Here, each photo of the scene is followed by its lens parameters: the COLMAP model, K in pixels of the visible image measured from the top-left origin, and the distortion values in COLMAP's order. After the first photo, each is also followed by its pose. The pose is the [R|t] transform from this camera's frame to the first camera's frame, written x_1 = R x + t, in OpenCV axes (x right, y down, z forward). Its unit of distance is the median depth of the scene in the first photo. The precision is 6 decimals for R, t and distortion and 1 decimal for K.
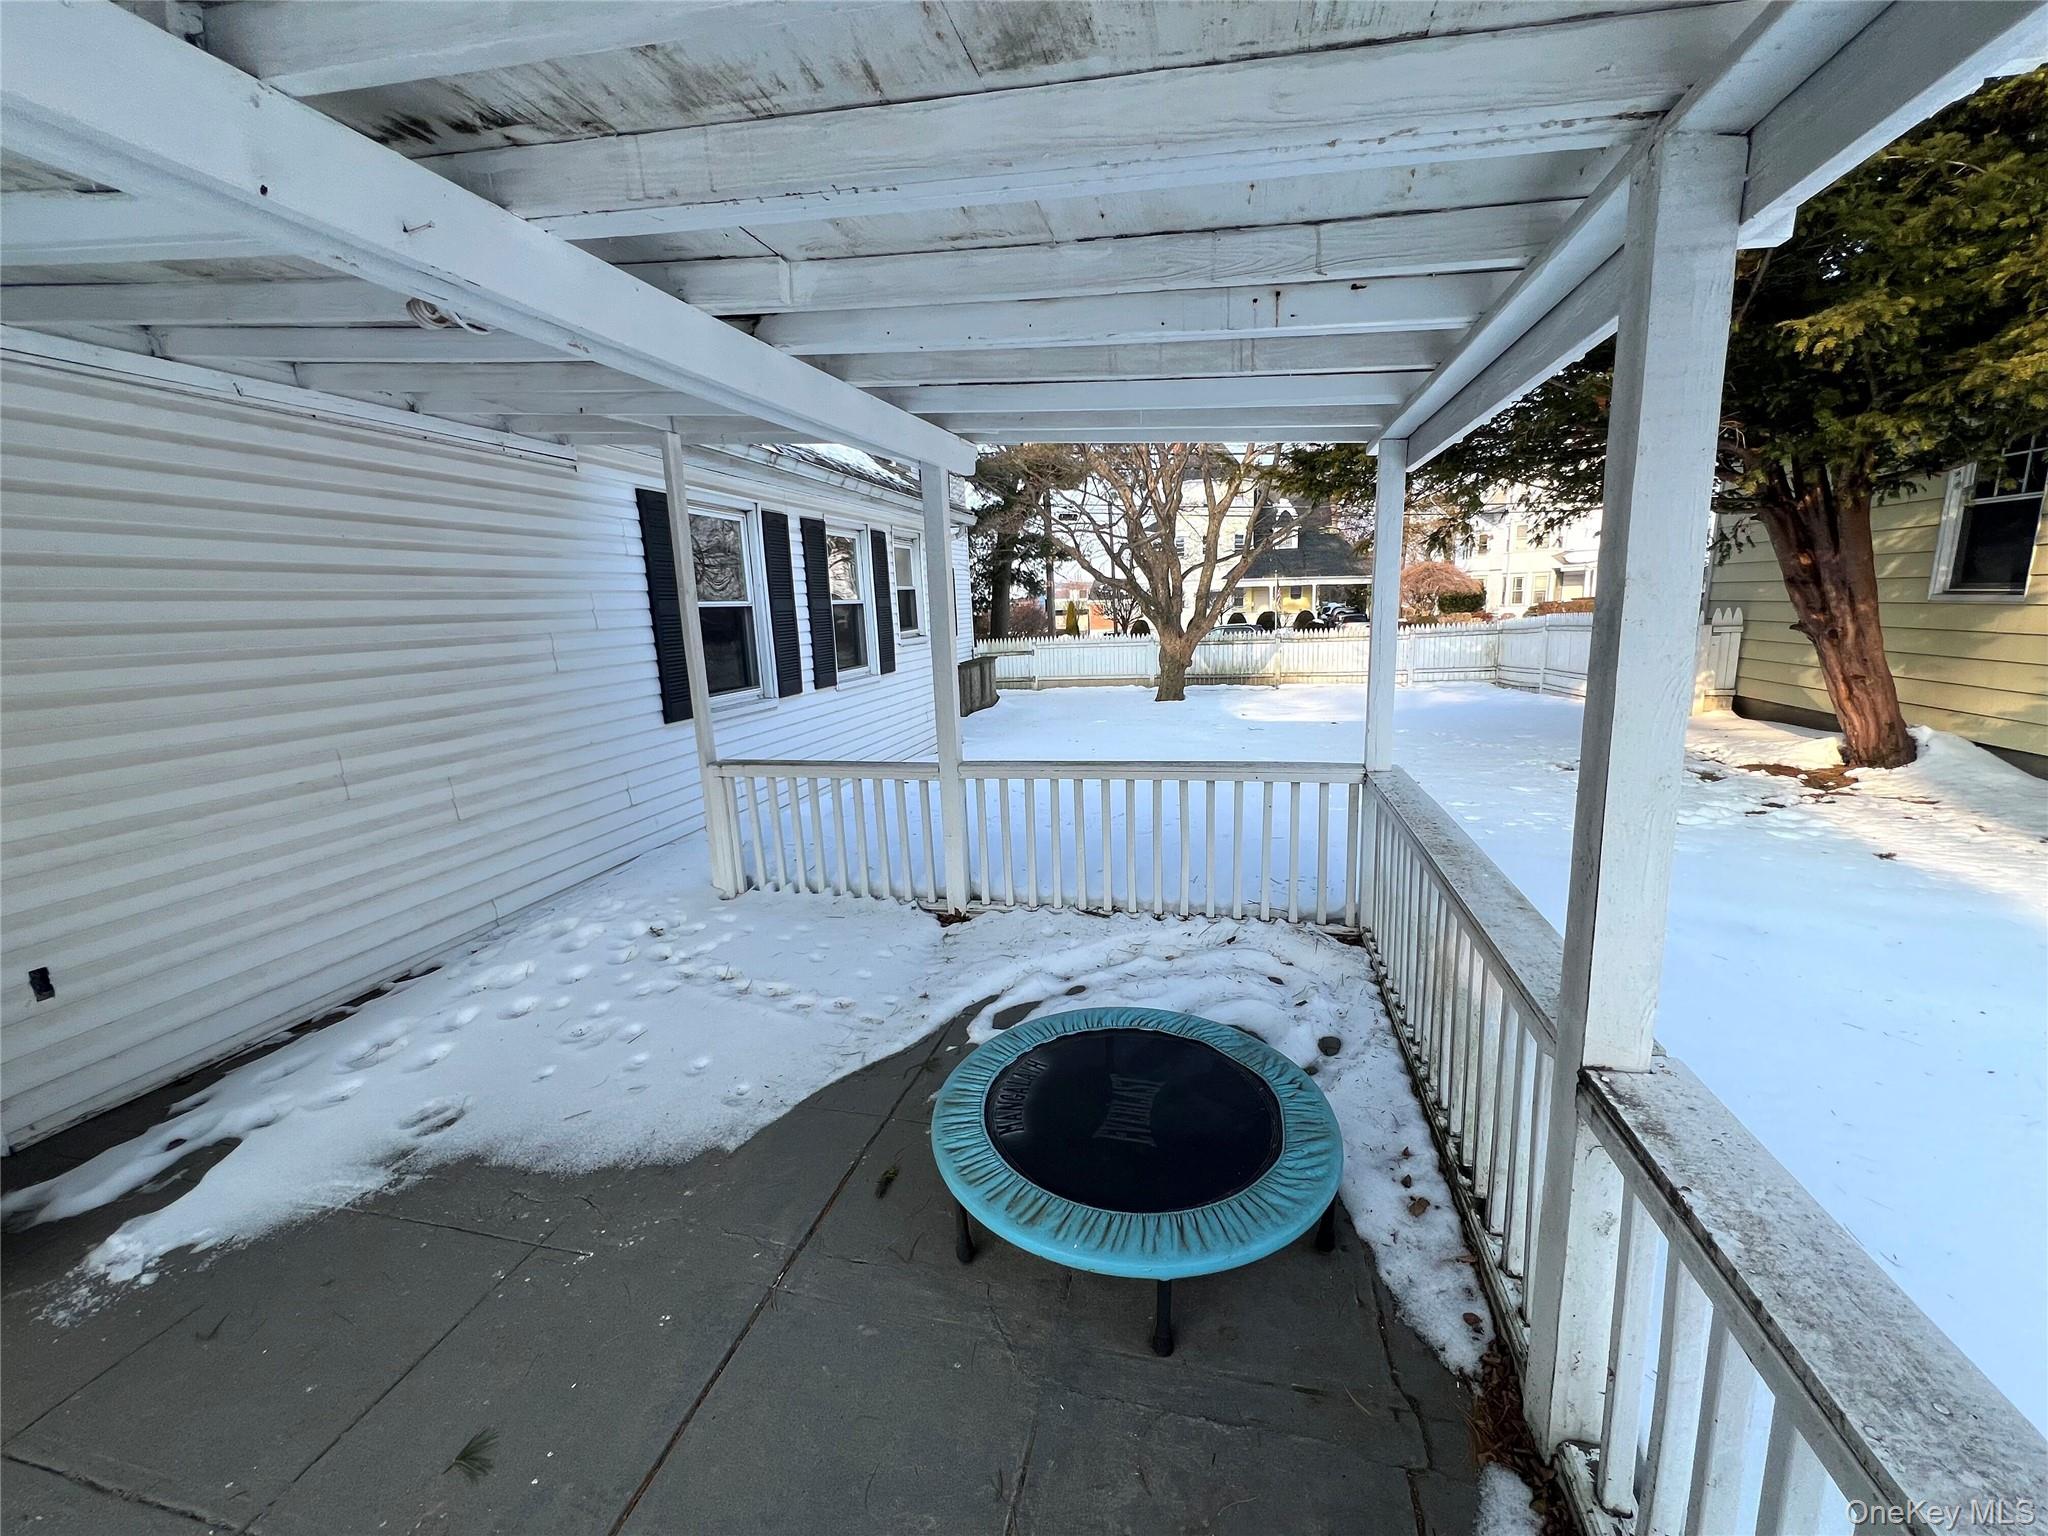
lens RADIAL K [[816.3, 0, 1026.6], [0, 816.3, 766.7], [0, 0, 1]] dist [0.003061, -0.000473]
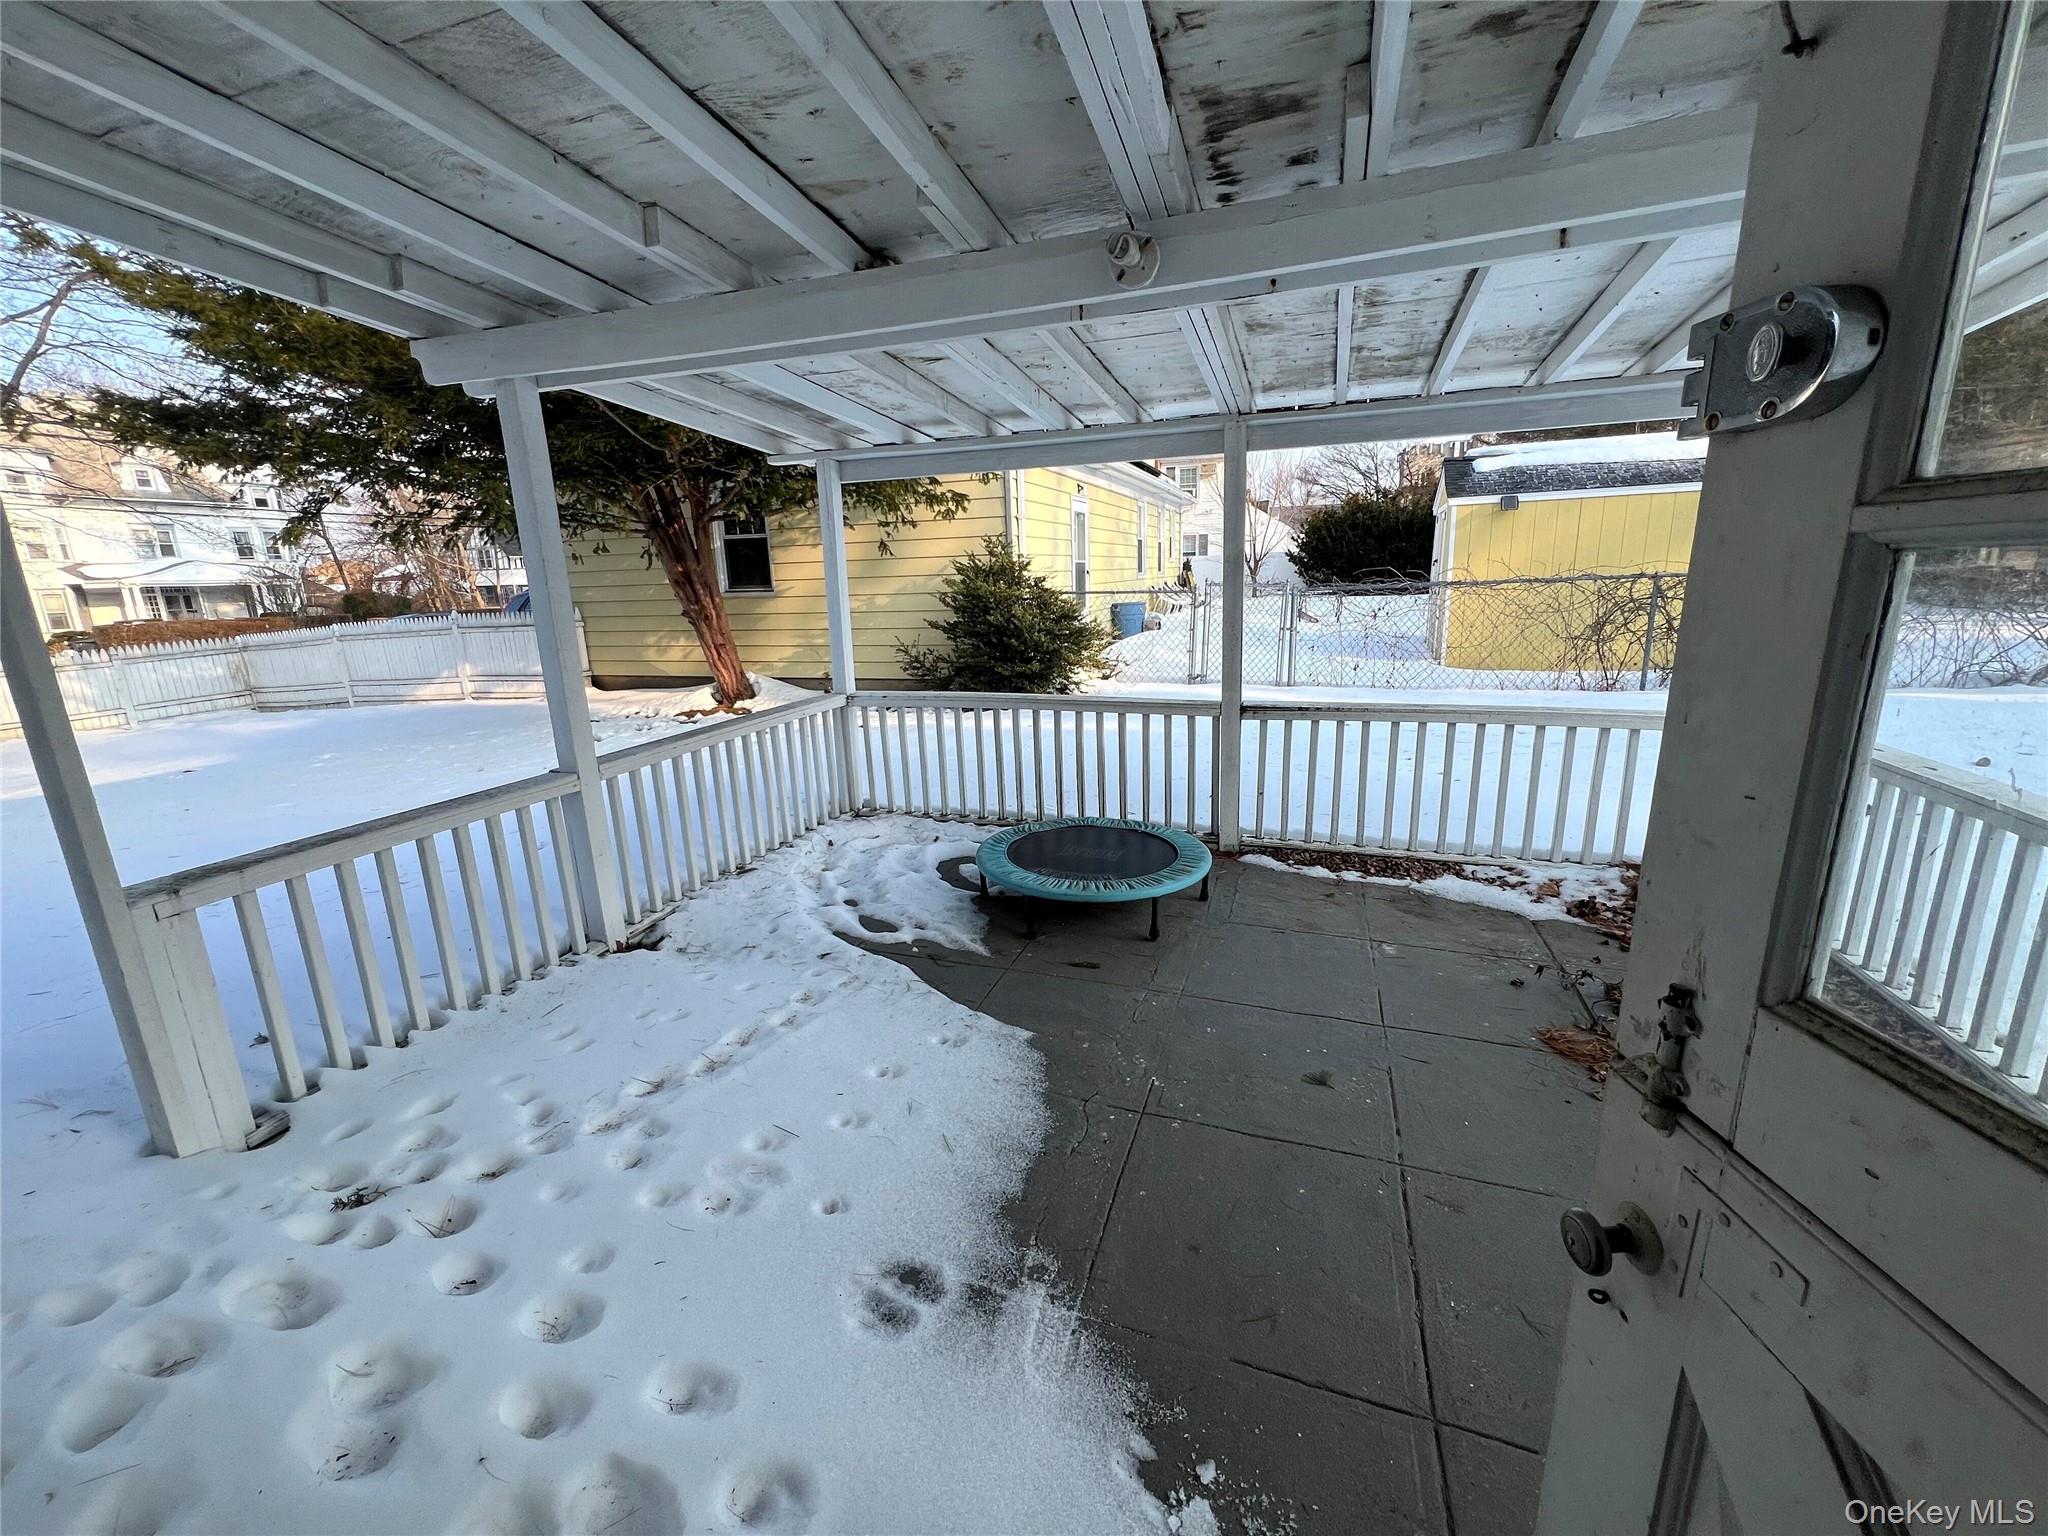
lens RADIAL K [[816.3, 0, 1026.0], [0, 816.3, 758.4], [0, 0, 1]] dist [0.003061, -0.000473]
pose [[0.095072, -0.188013, 0.977554, -0.951679], [0.225475, 0.960548, 0.162814, -0.048442], [-0.969599, 0.204935, 0.133714, 0.543822]]
